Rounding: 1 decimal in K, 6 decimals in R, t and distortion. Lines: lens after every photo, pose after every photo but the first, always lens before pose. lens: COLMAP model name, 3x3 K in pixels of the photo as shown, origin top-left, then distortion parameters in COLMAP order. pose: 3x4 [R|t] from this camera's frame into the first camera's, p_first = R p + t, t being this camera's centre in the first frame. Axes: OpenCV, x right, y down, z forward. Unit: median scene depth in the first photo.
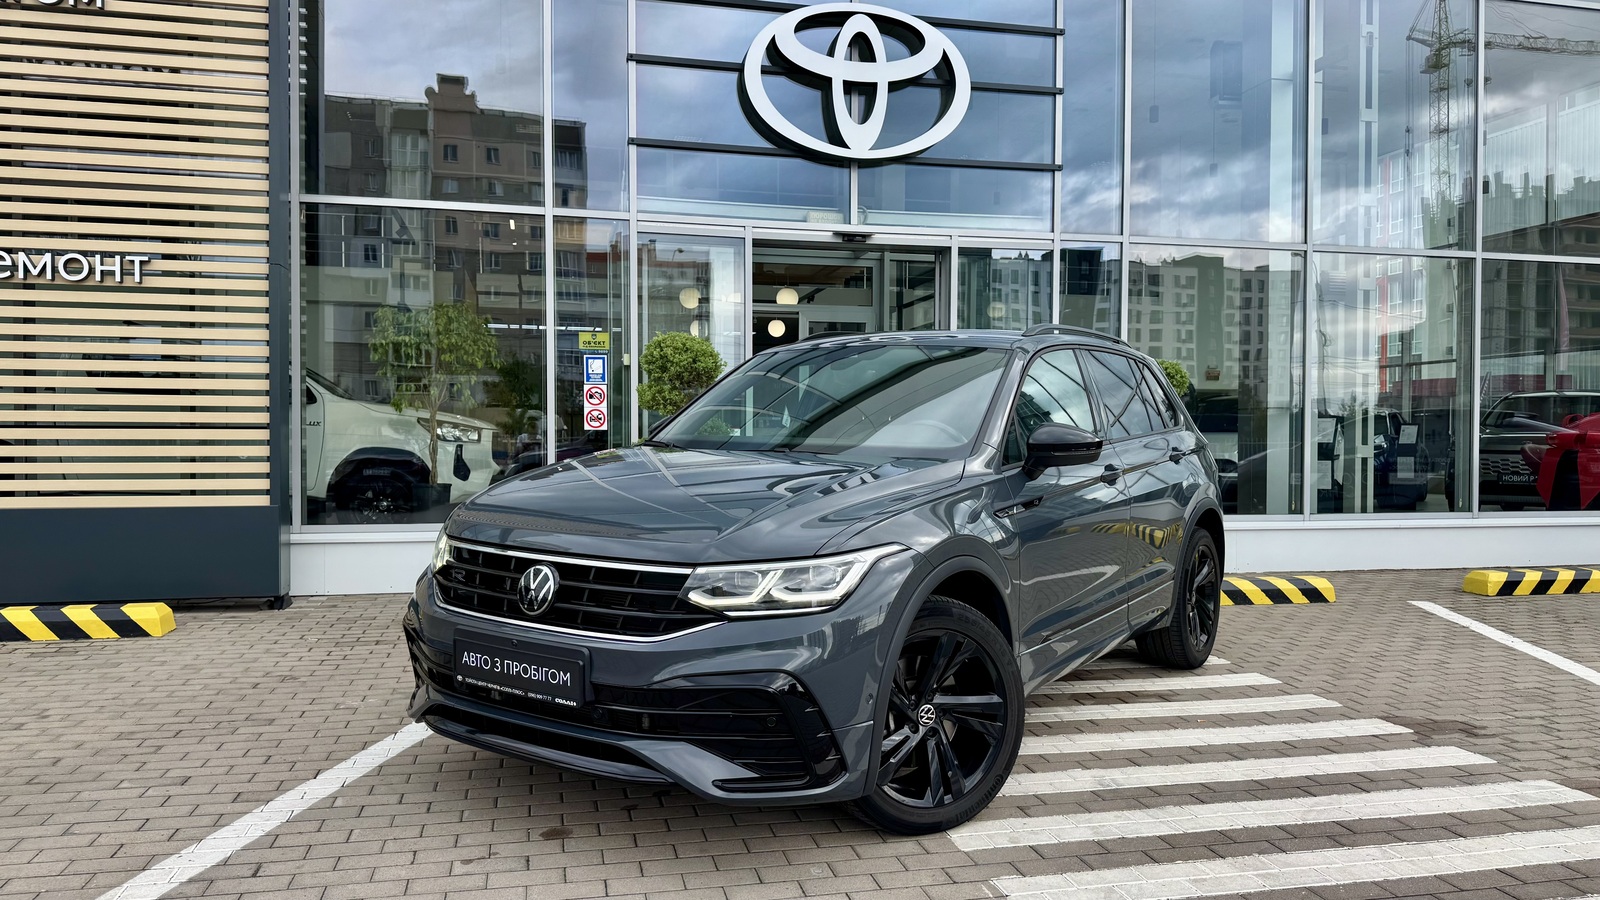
lens RADIAL K [[1146.1, 0, 797.7], [0, 1146.1, 464.9], [0, 0, 1]] dist [0.034716, -0.046136]
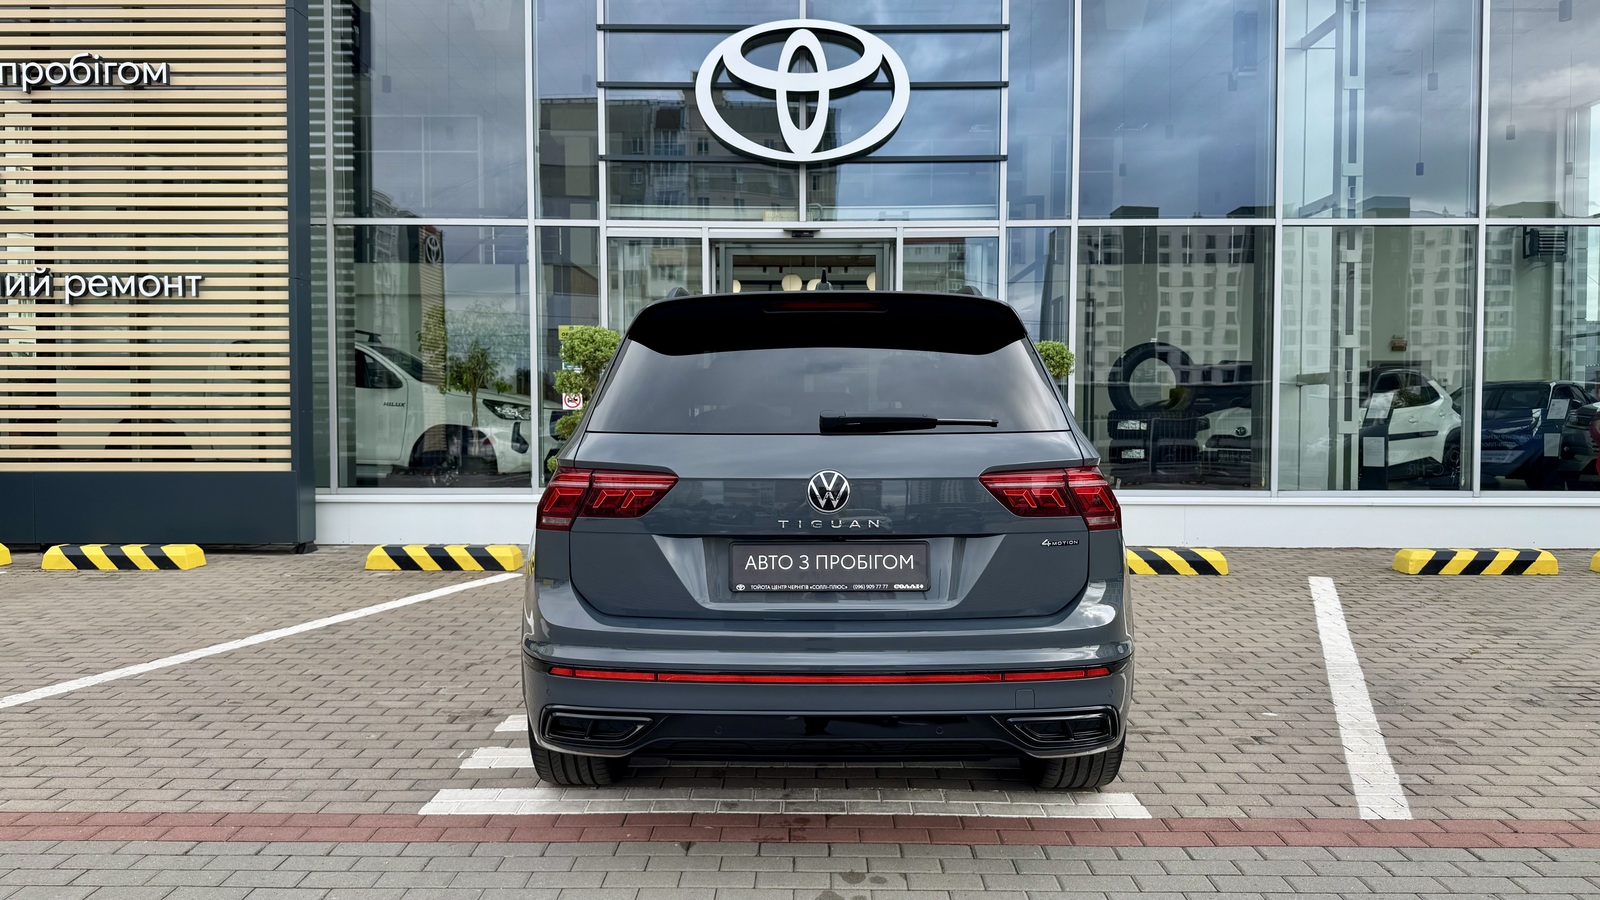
lens RADIAL K [[1146.1, 0, 801.3], [0, 1146.1, 461.2], [0, 0, 1]] dist [0.034716, -0.046136]
pose [[0.971497, 0.006152, -0.236971, 0.326492], [-0.002170, 0.999852, 0.017060, 0.001783], [0.237041, -0.016060, 0.971367, -0.075815]]
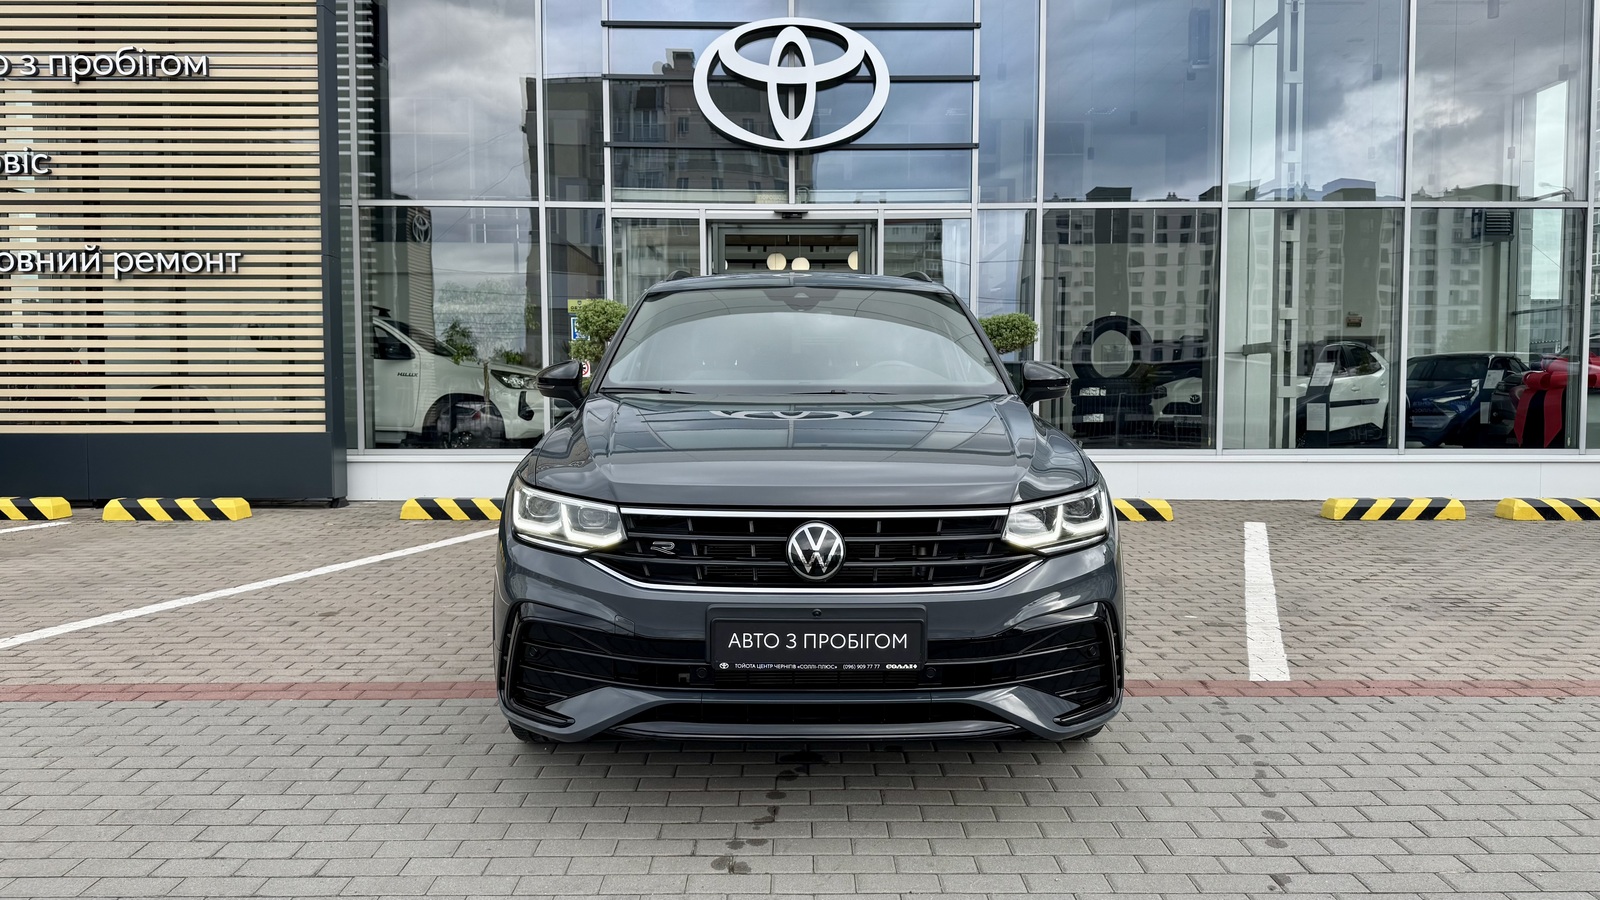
lens RADIAL K [[1146.1, 0, 799.8], [0, 1146.1, 464.6], [0, 0, 1]] dist [0.034716, -0.046136]
pose [[0.975742, 0.008100, -0.218775, 0.338988], [0.000009, 0.999314, 0.037036, 0.019807], [0.218924, -0.036140, 0.975072, -0.186120]]
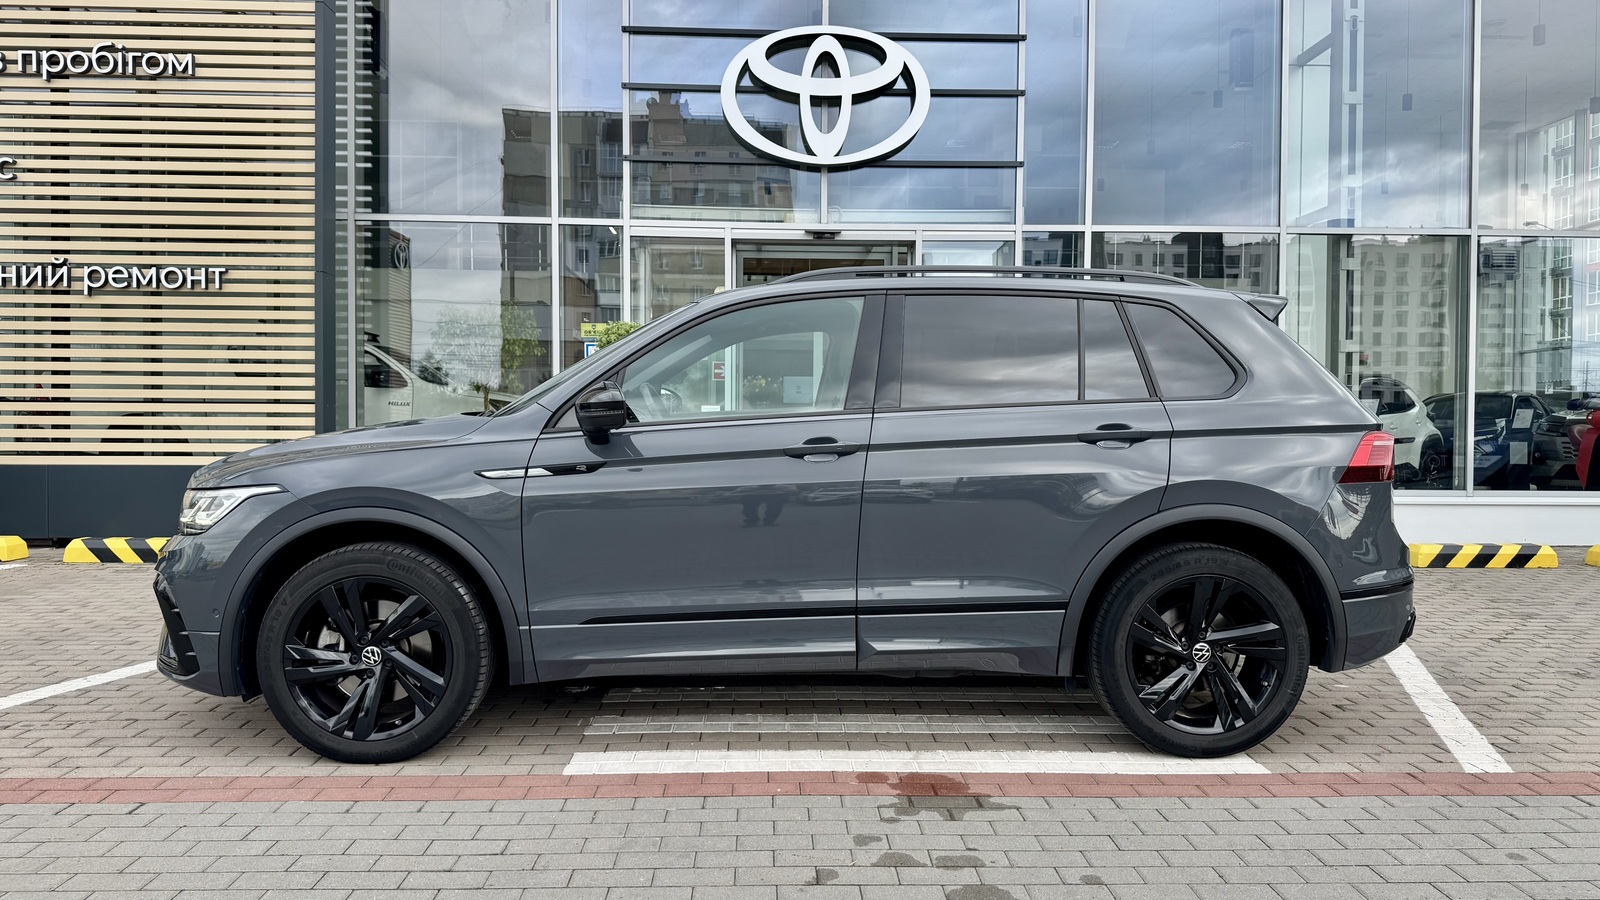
lens RADIAL K [[1146.1, 0, 802.8], [0, 1146.1, 458.7], [0, 0, 1]] dist [0.034716, -0.046136]
pose [[0.981377, 0.006932, -0.191969, 0.258136], [-0.006837, 0.999976, 0.001158, 0.019970], [0.191972, 0.000176, 0.981400, -0.106028]]
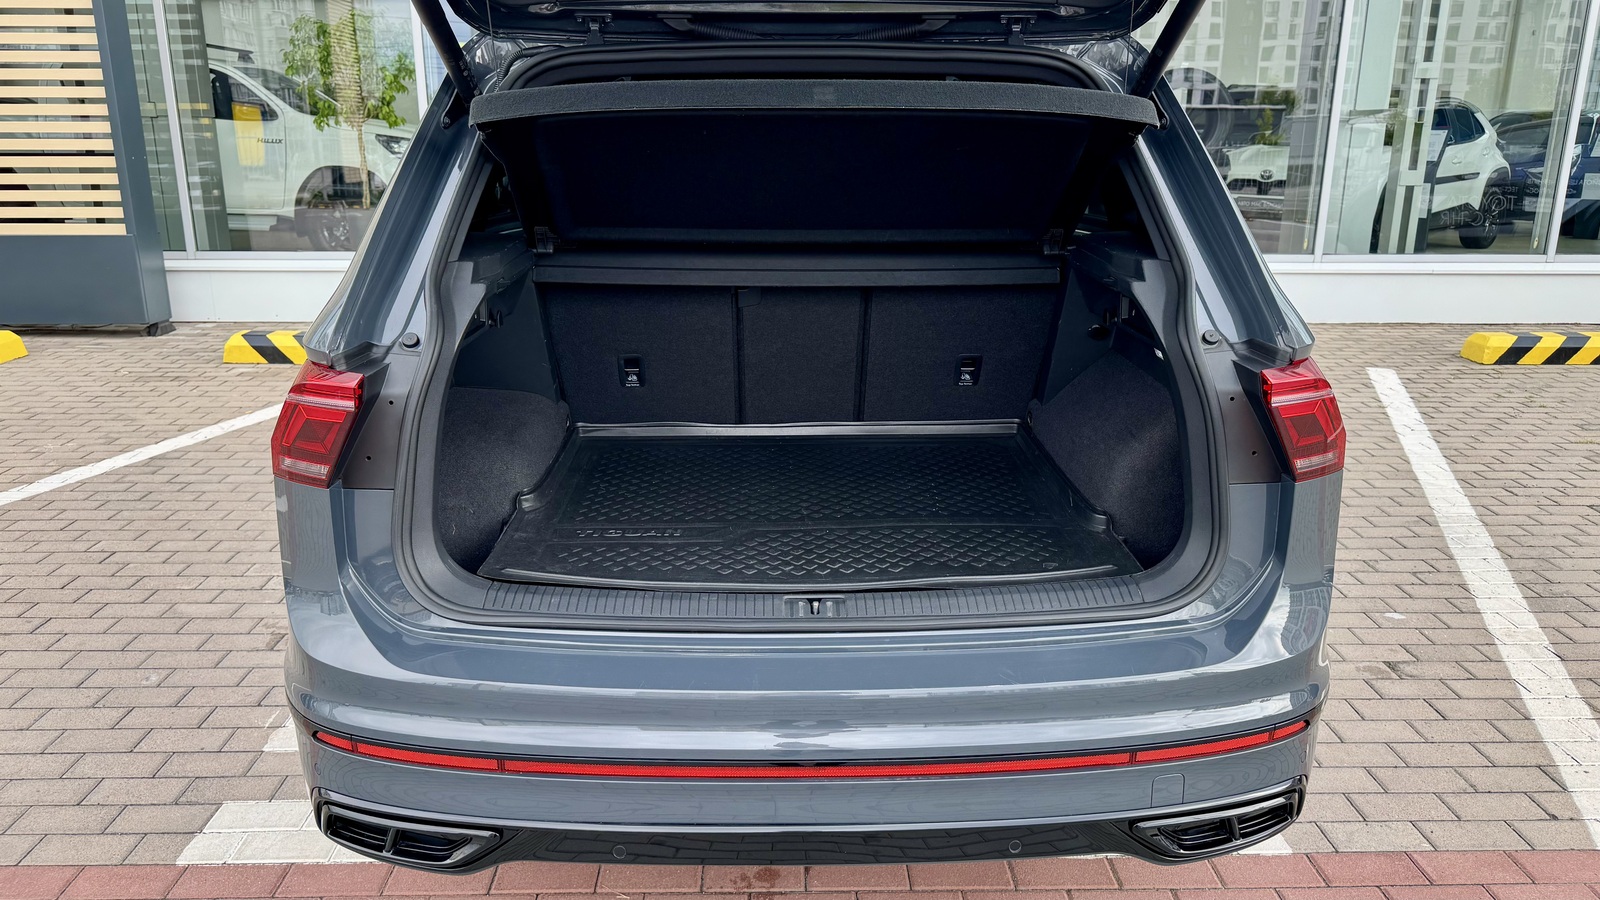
lens RADIAL K [[1146.1, 0, 797.3], [0, 1146.1, 455.6], [0, 0, 1]] dist [0.034716, -0.046136]
pose [[0.978836, 0.054306, -0.197311, 0.282861], [-0.004100, 0.969160, 0.246400, -0.024449], [0.204607, -0.240376, 0.948871, 0.097530]]
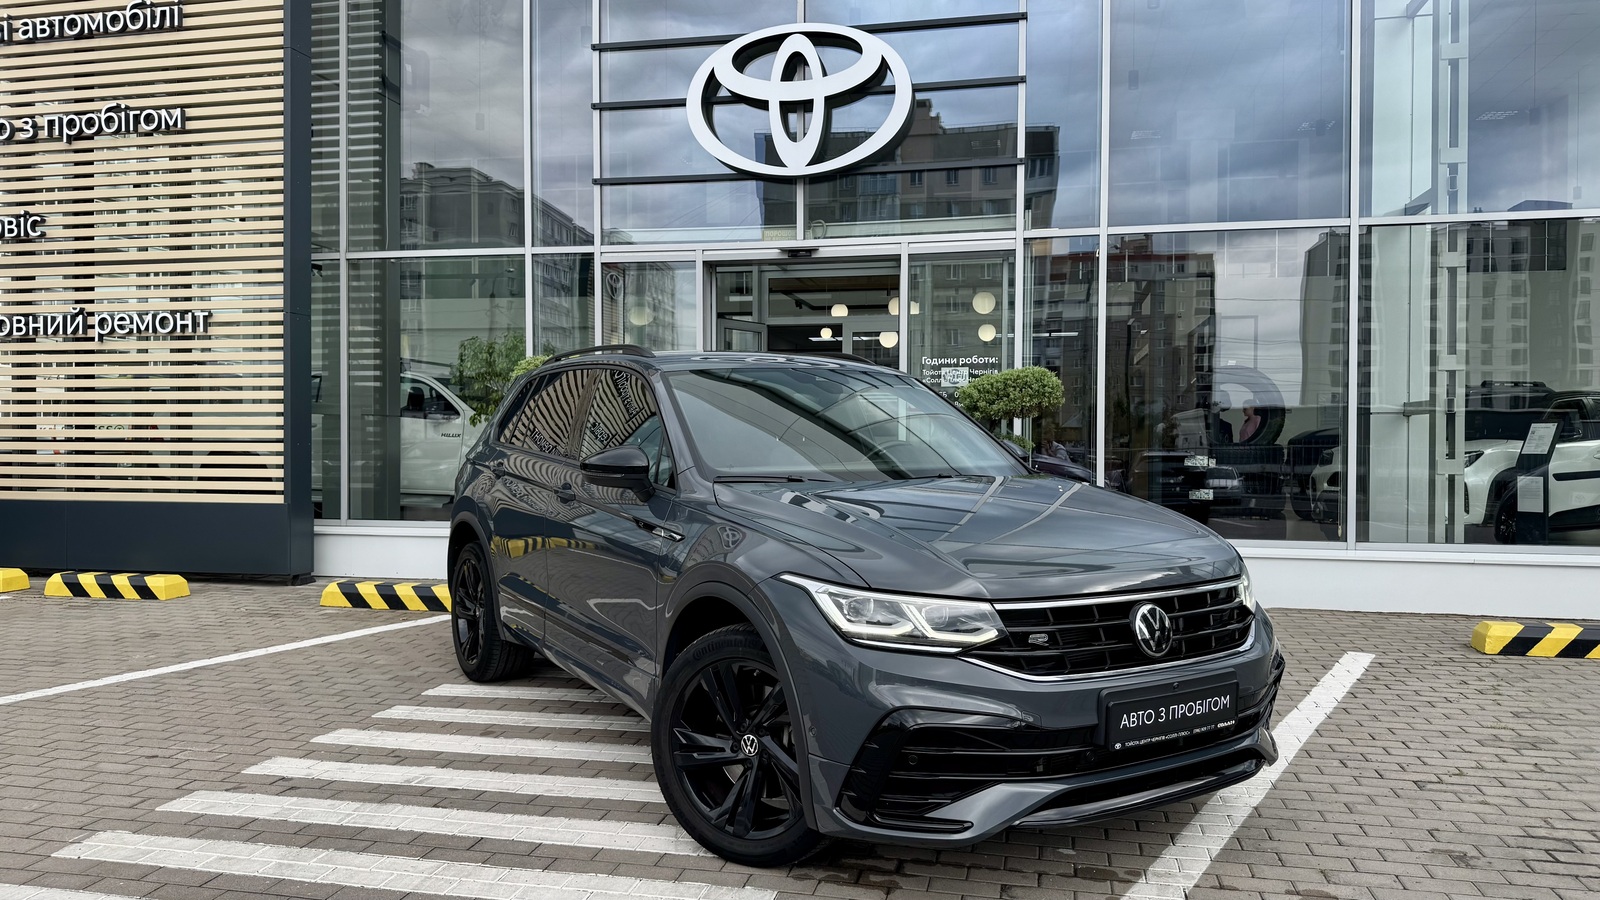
lens RADIAL K [[1146.1, 0, 795.5], [0, 1146.1, 456.4], [0, 0, 1]] dist [0.034716, -0.046136]
pose [[0.900992, 0.004806, -0.433810, 0.513657], [-0.009464, 0.999918, -0.008579, -0.009236], [0.433733, 0.011835, 0.900964, 0.089368]]
